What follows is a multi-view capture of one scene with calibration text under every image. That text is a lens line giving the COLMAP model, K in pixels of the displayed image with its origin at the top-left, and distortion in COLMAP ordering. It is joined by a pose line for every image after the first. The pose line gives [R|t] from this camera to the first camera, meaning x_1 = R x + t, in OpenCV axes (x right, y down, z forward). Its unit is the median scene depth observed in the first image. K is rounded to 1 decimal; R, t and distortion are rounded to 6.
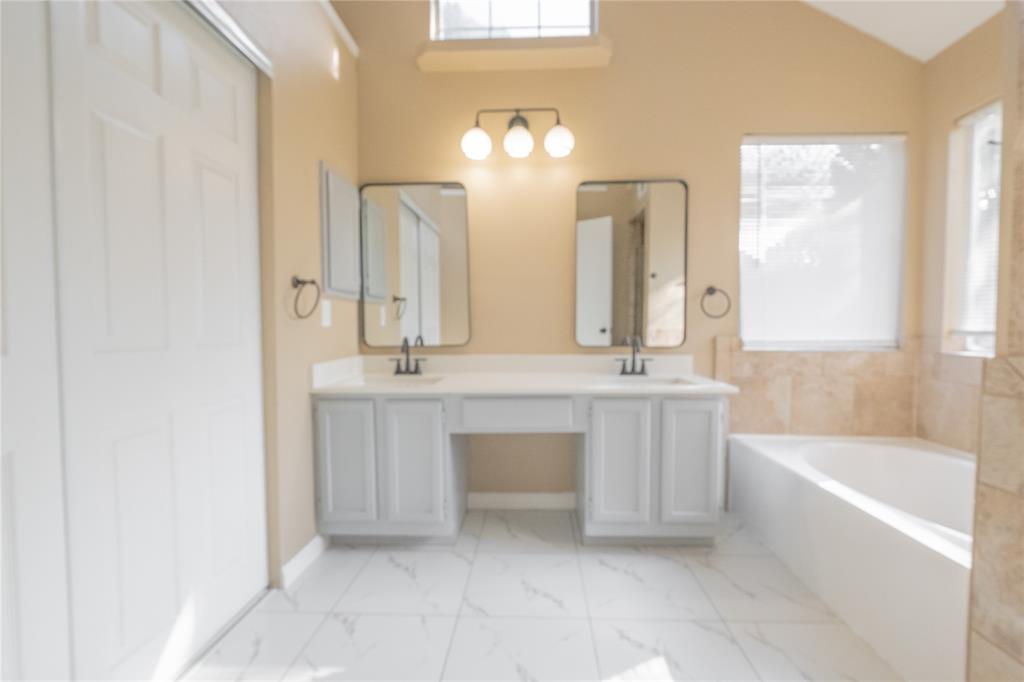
lens RADIAL K [[450.1, 0, 508.9], [0, 450.1, 336.3], [0, 0, 1]] dist [0.000293, 0.000304]
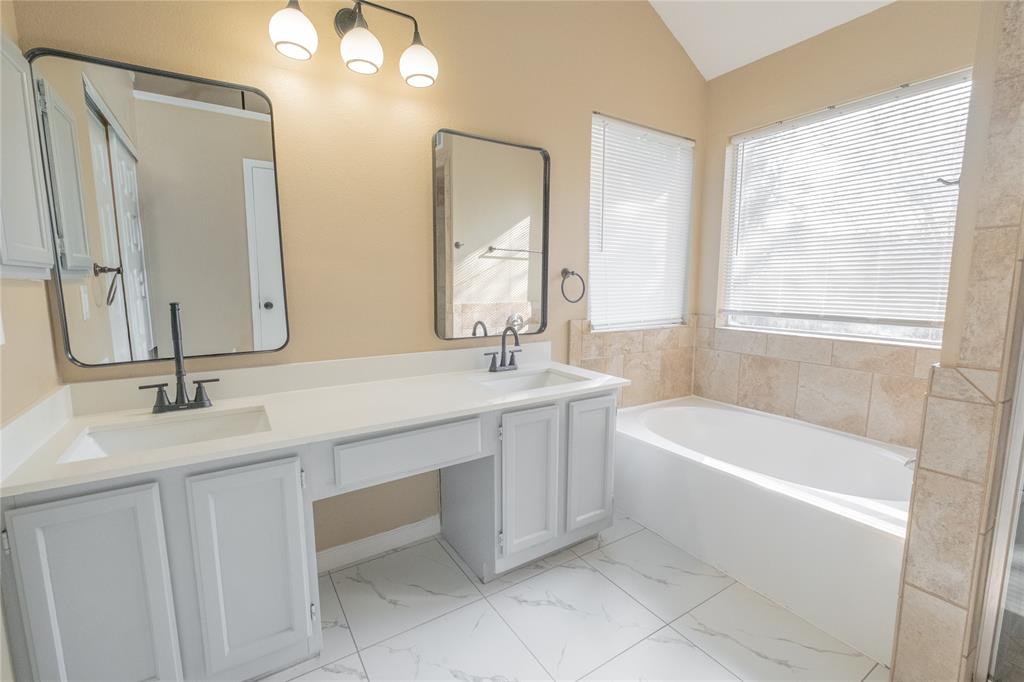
lens RADIAL K [[456.3, 0, 515.7], [0, 456.3, 337.2], [0, 0, 1]] dist [-0.004104, -0.000352]
pose [[0.812164, -0.066644, 0.579610, -0.214745], [0.010450, 0.994957, 0.099758, -0.065037], [-0.583336, -0.074963, 0.808765, 0.274785]]
